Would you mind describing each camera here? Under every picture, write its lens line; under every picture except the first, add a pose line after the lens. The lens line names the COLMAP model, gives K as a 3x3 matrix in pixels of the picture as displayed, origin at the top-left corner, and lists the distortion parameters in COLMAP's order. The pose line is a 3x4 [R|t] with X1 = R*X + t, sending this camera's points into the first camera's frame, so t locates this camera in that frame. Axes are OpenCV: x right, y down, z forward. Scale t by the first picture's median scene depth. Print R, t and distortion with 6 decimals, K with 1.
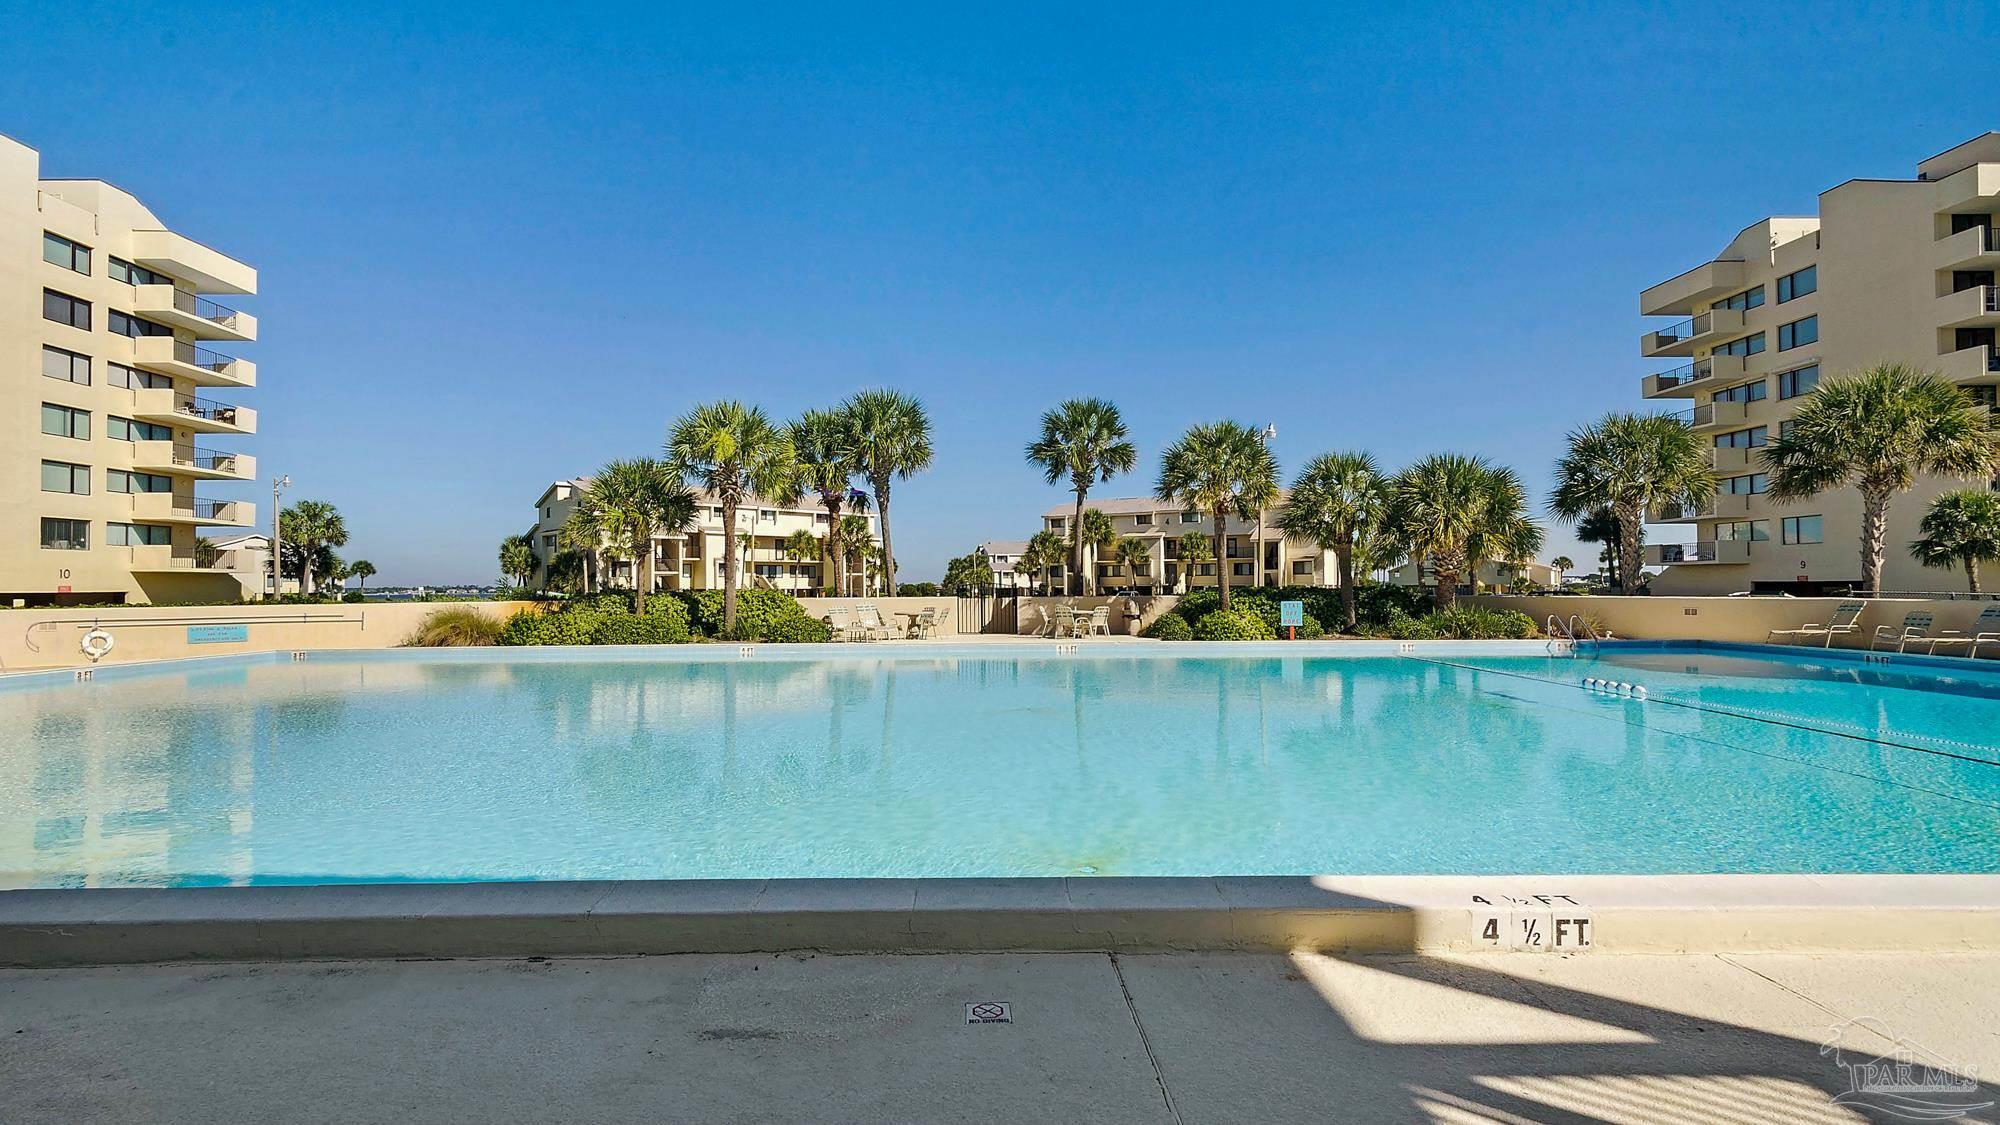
lens RADIAL K [[900.3, 0, 998.0], [0, 900.3, 558.2], [0, 0, 1]] dist [0.003454, 0.000032]
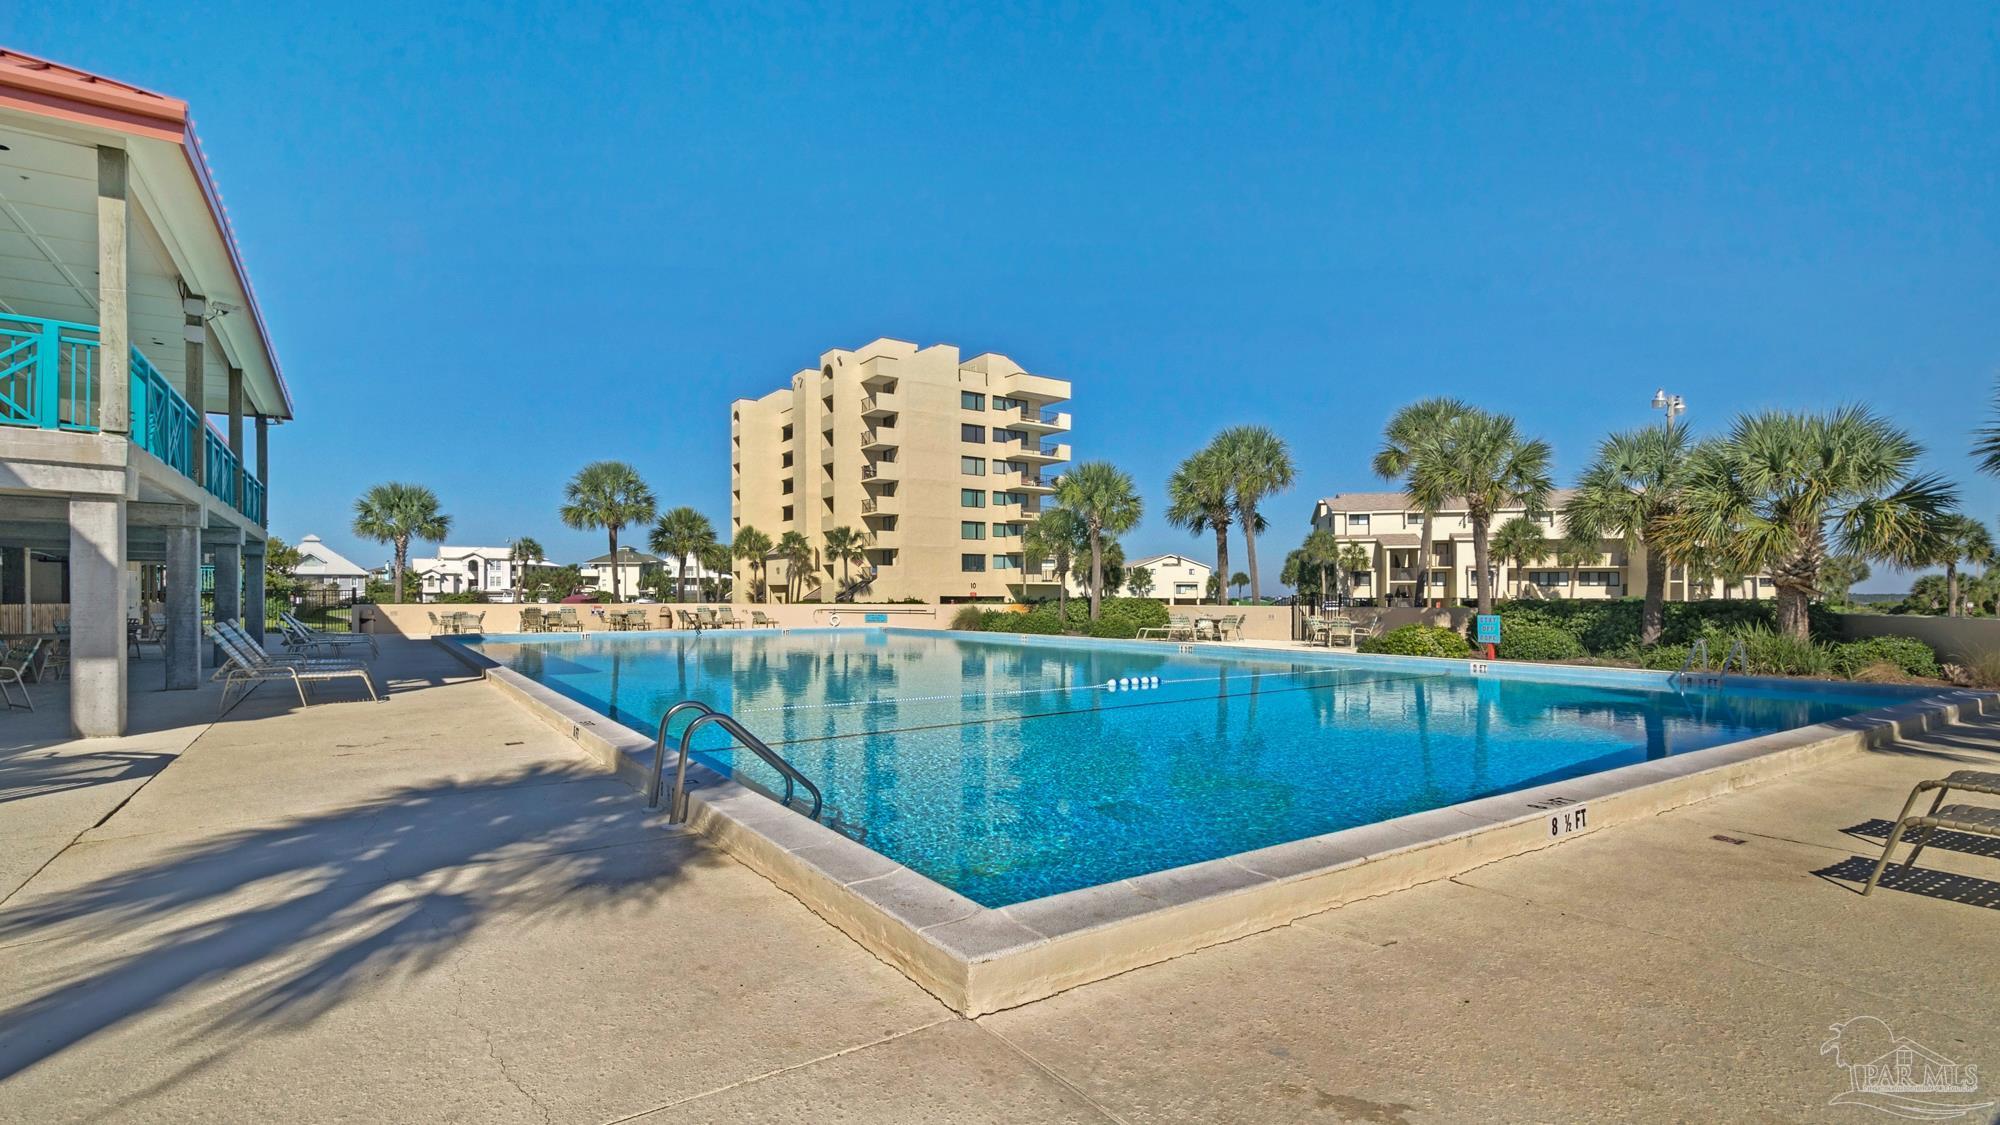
lens RADIAL K [[900.3, 0, 966.9], [0, 900.3, 601.9], [0, 0, 1]] dist [0.003454, 0.000032]
pose [[0.531069, 0.011465, -0.847251, 0.410593], [0.022489, 0.999365, 0.027620, -0.000337], [0.847030, -0.033722, 0.530474, 0.057375]]
